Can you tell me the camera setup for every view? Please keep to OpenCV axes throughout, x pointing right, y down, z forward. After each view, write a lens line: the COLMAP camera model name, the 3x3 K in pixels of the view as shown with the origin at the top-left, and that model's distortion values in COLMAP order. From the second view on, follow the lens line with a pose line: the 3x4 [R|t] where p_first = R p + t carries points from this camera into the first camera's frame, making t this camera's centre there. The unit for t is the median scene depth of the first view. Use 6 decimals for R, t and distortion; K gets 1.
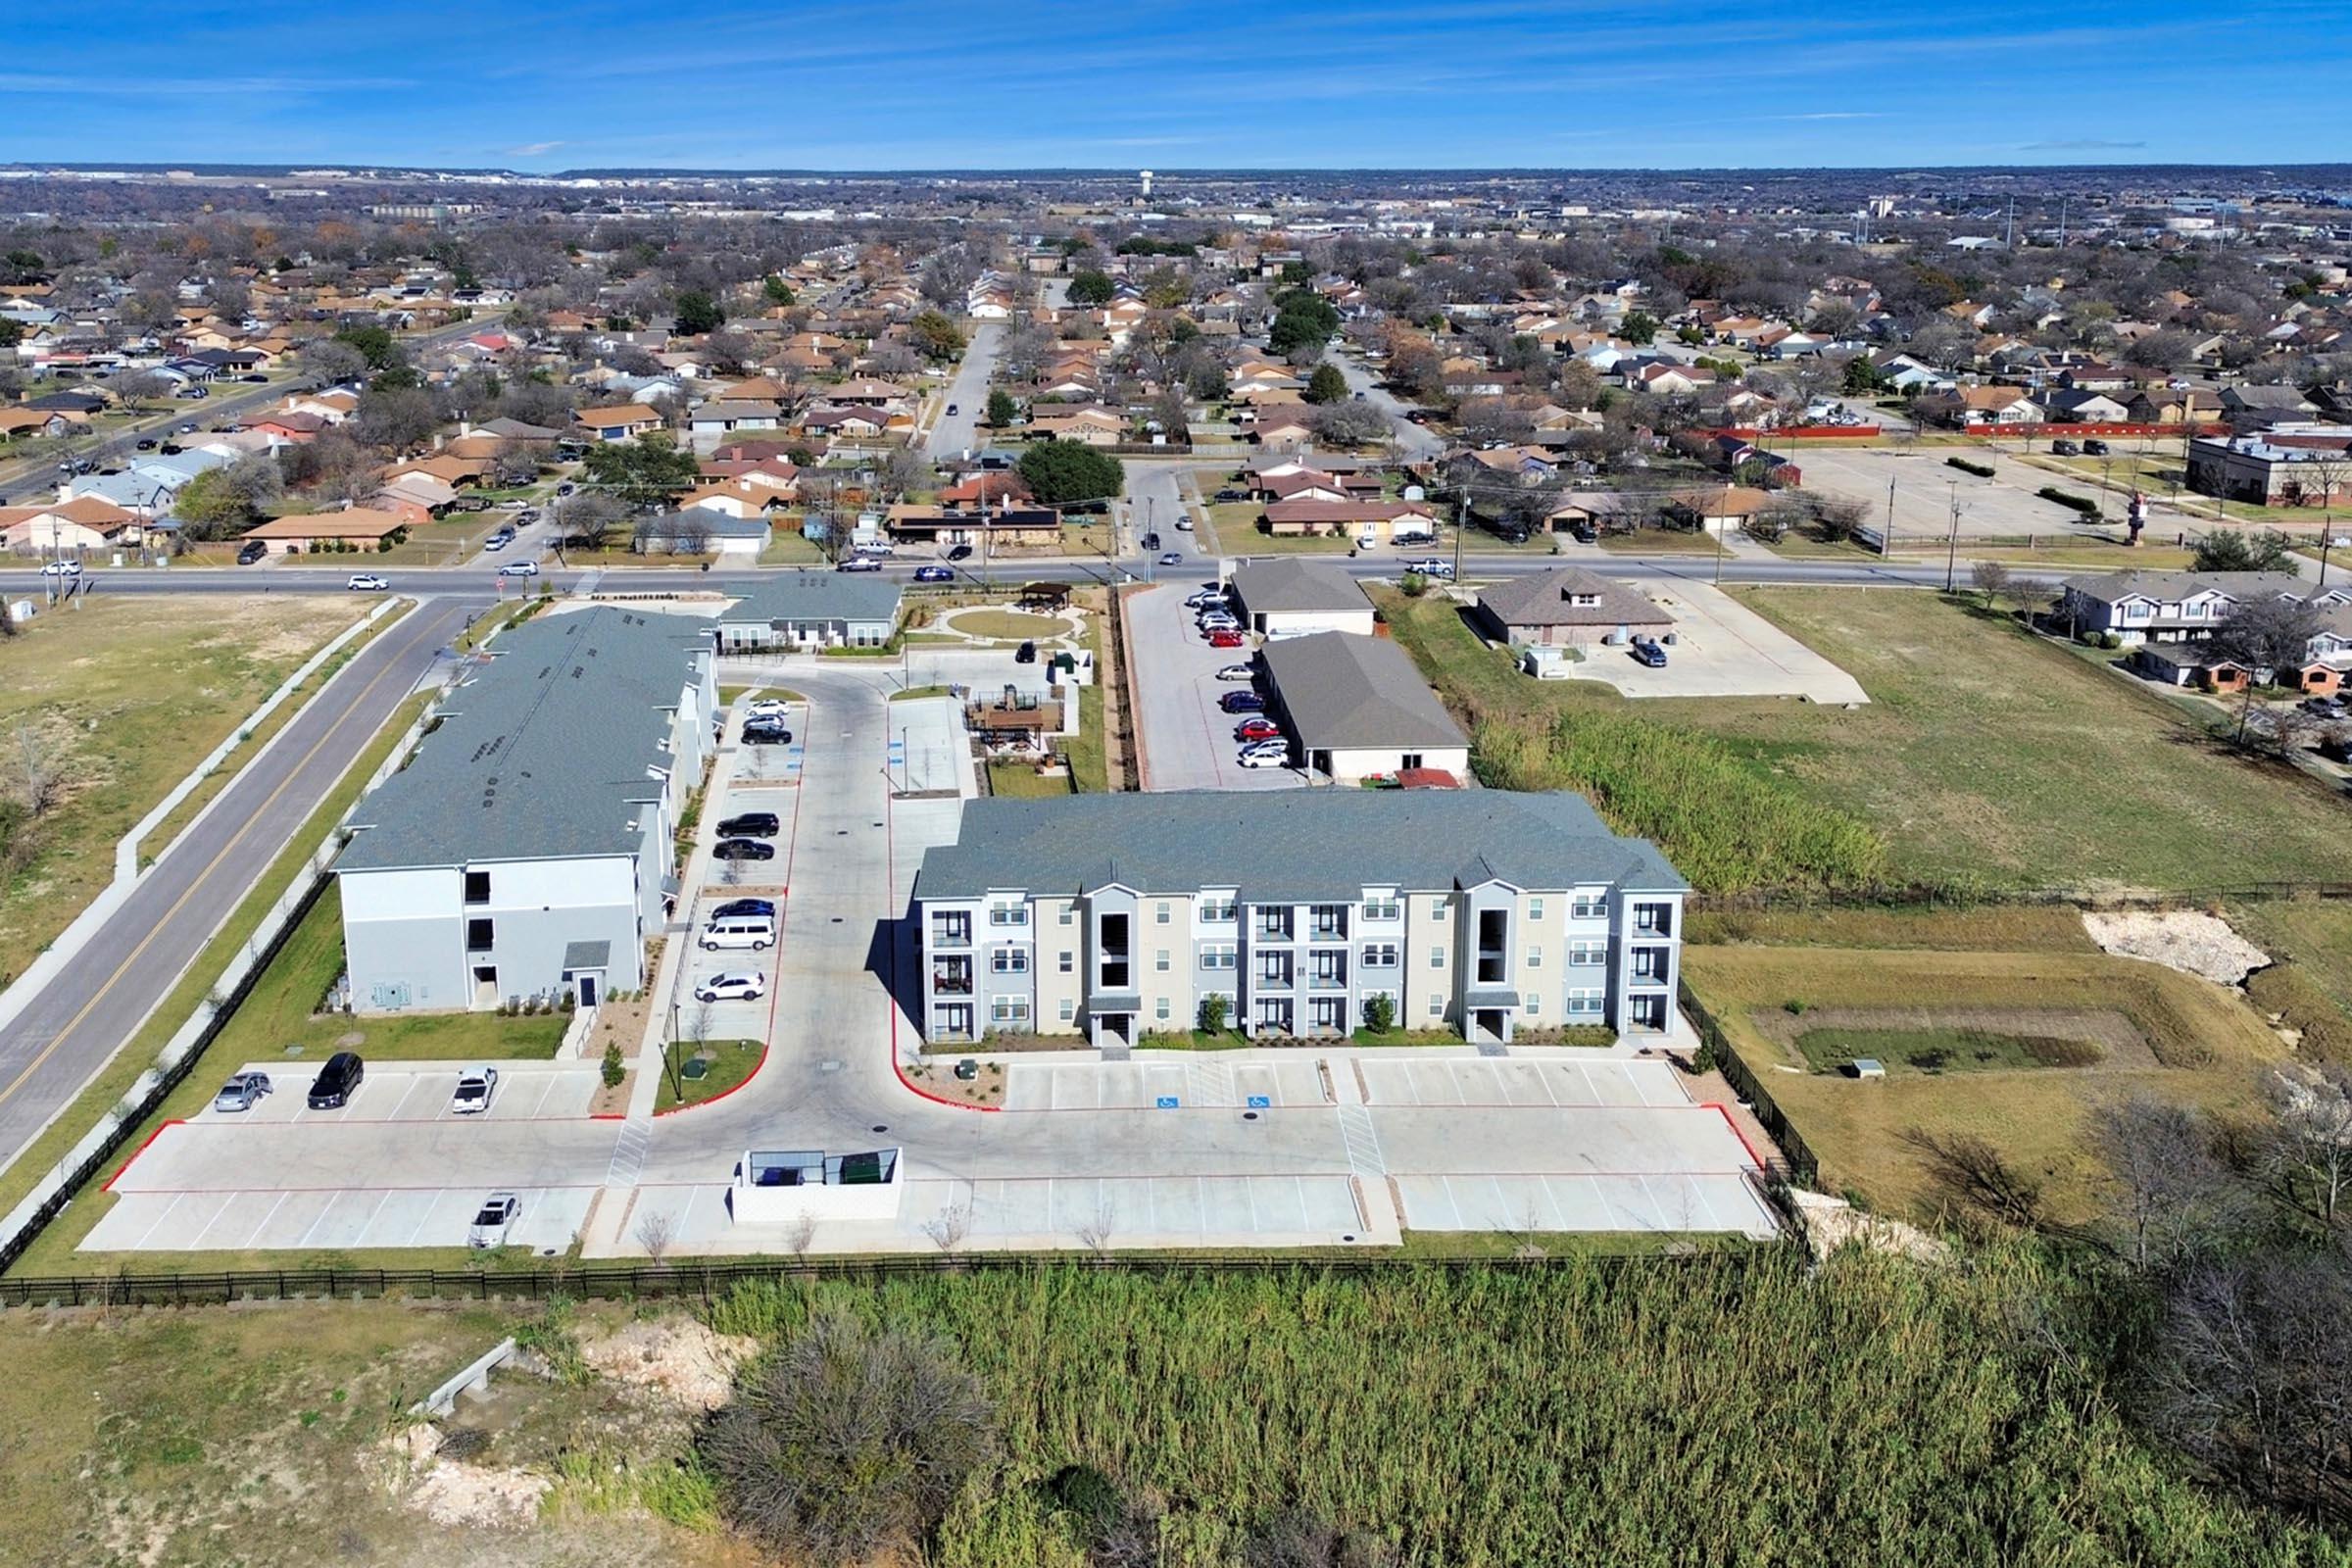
lens RADIAL K [[2000.3, 0, 1118.1], [0, 2000.3, 640.5], [0, 0, 1]] dist [0.086680, -0.106458]
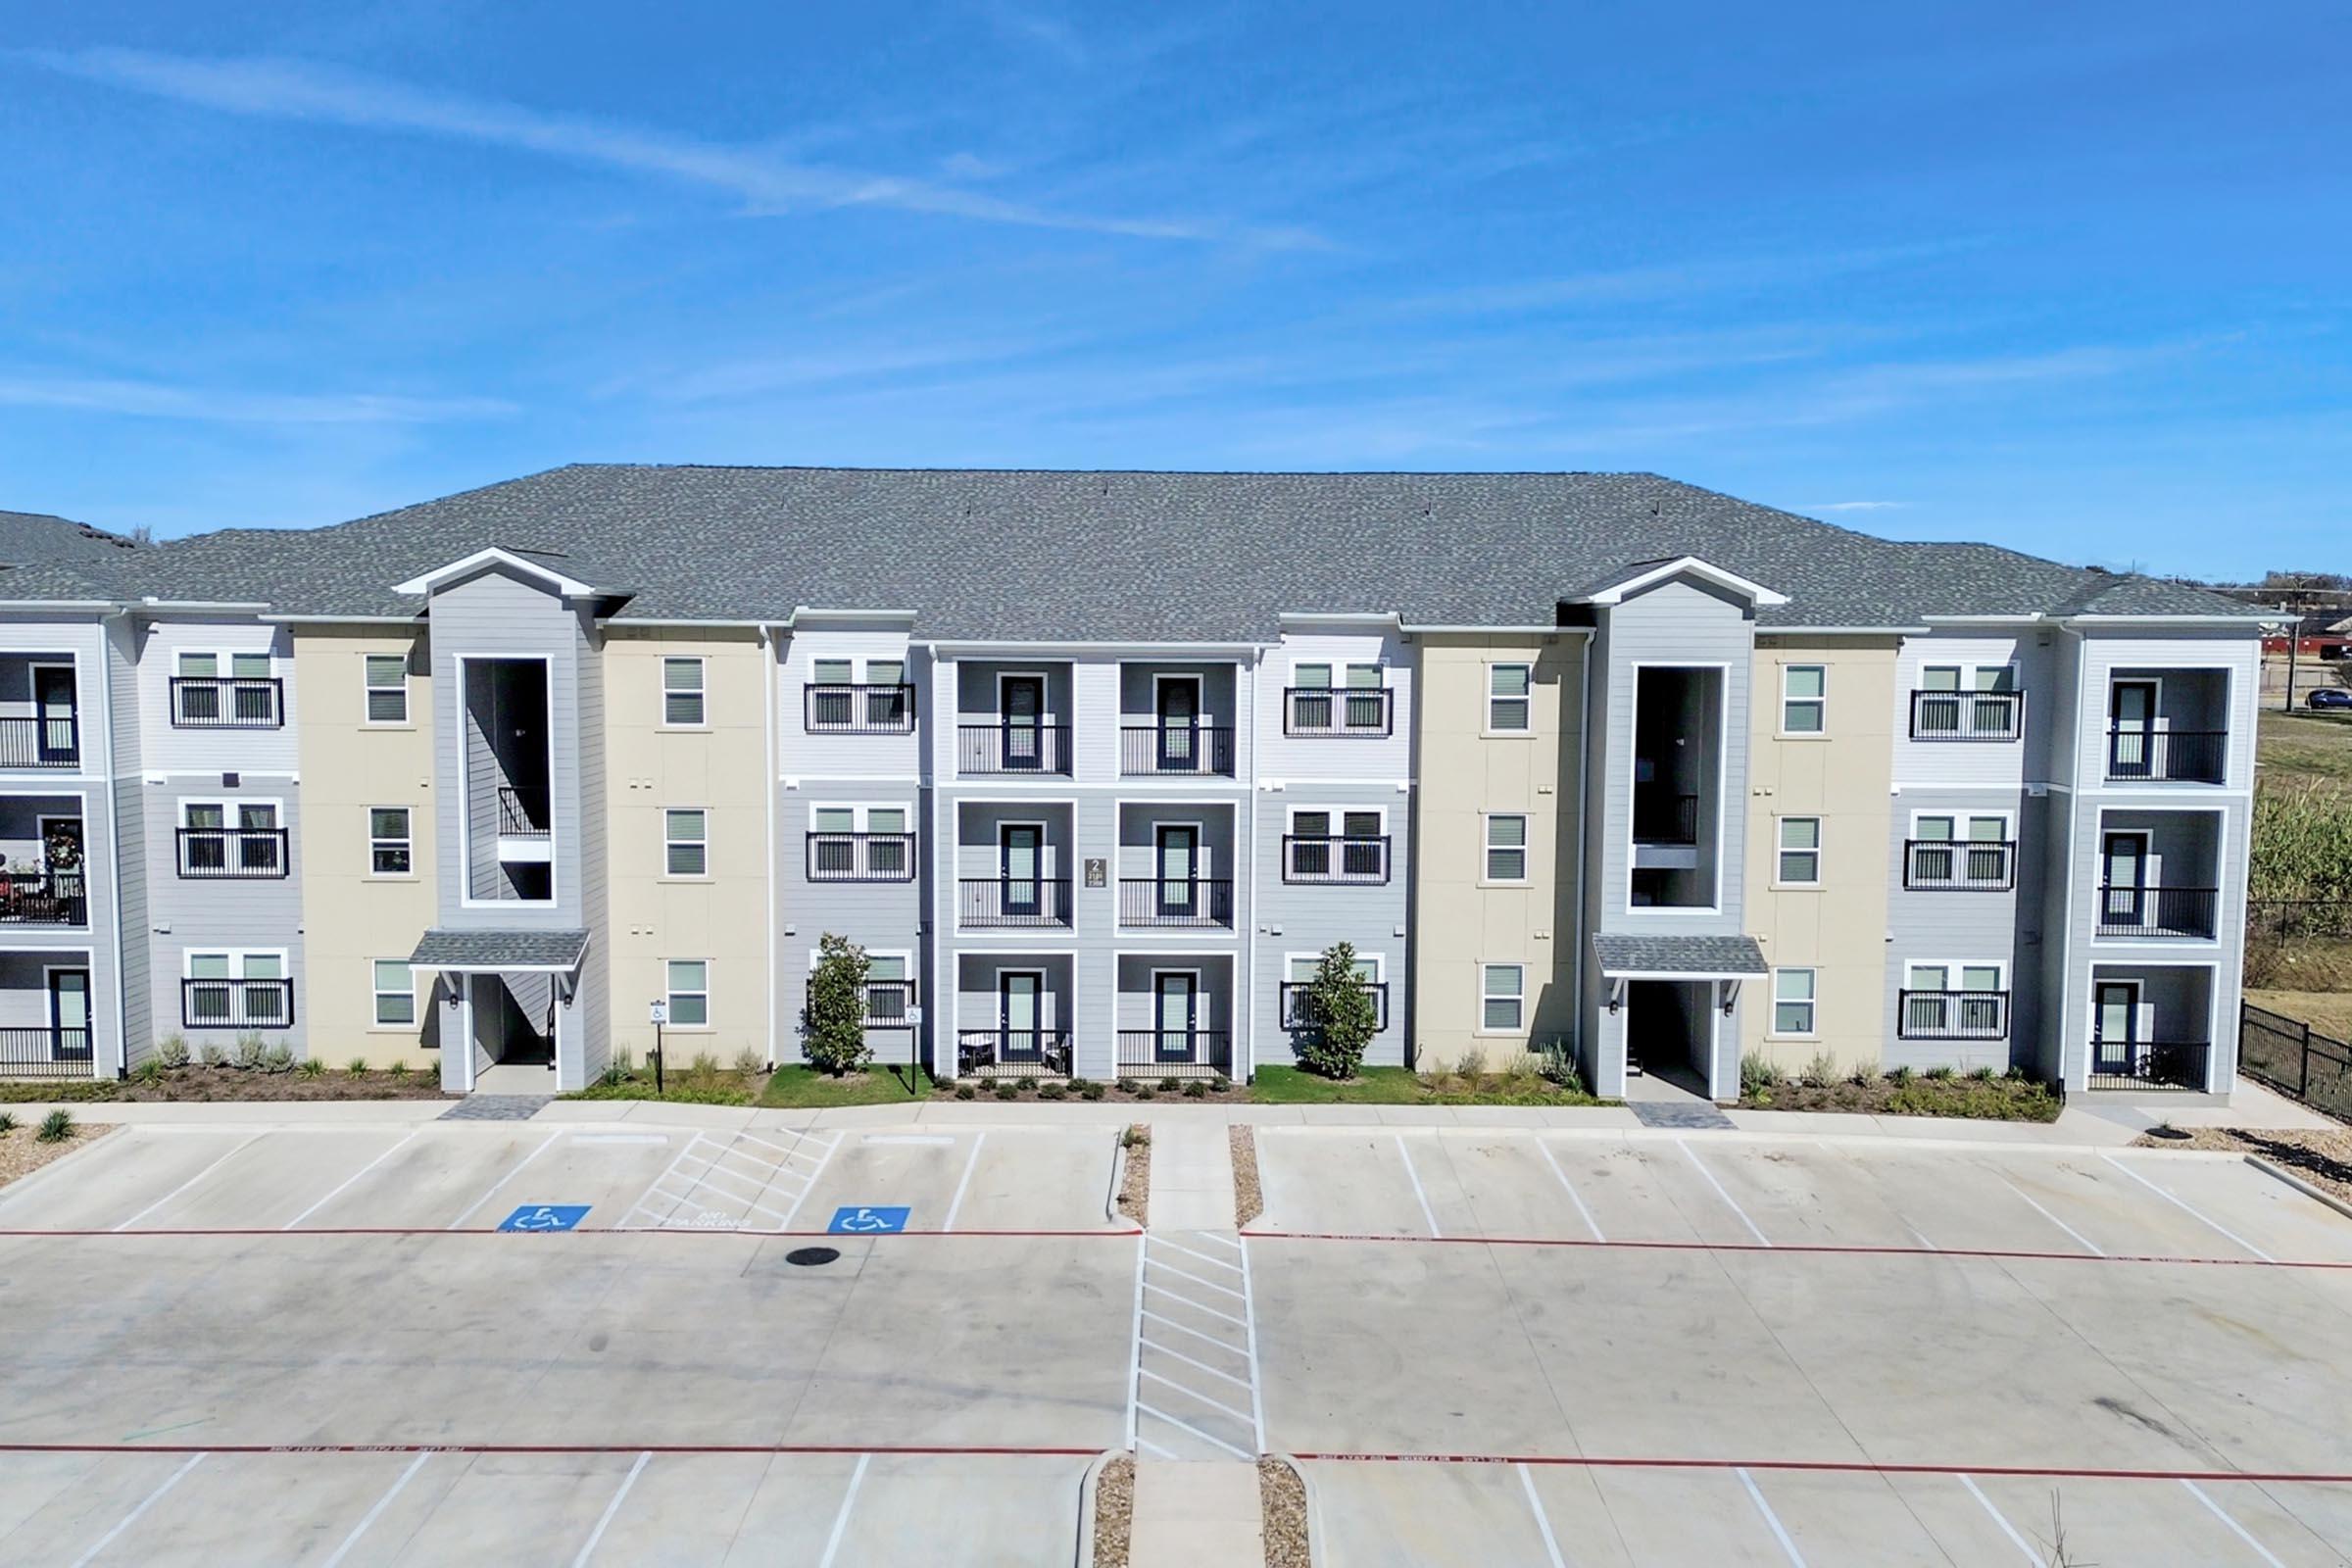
lens RADIAL K [[1948.3, 0, 1176.0], [0, 1948.3, 784.0], [0, 0, 1]] dist [0.083160, -0.091852]
pose [[0.999492, 0.010468, -0.030086, 0.113421], [-0.014557, 0.990170, -0.139107, 0.193746], [0.028334, 0.139474, 0.989820, 0.674476]]
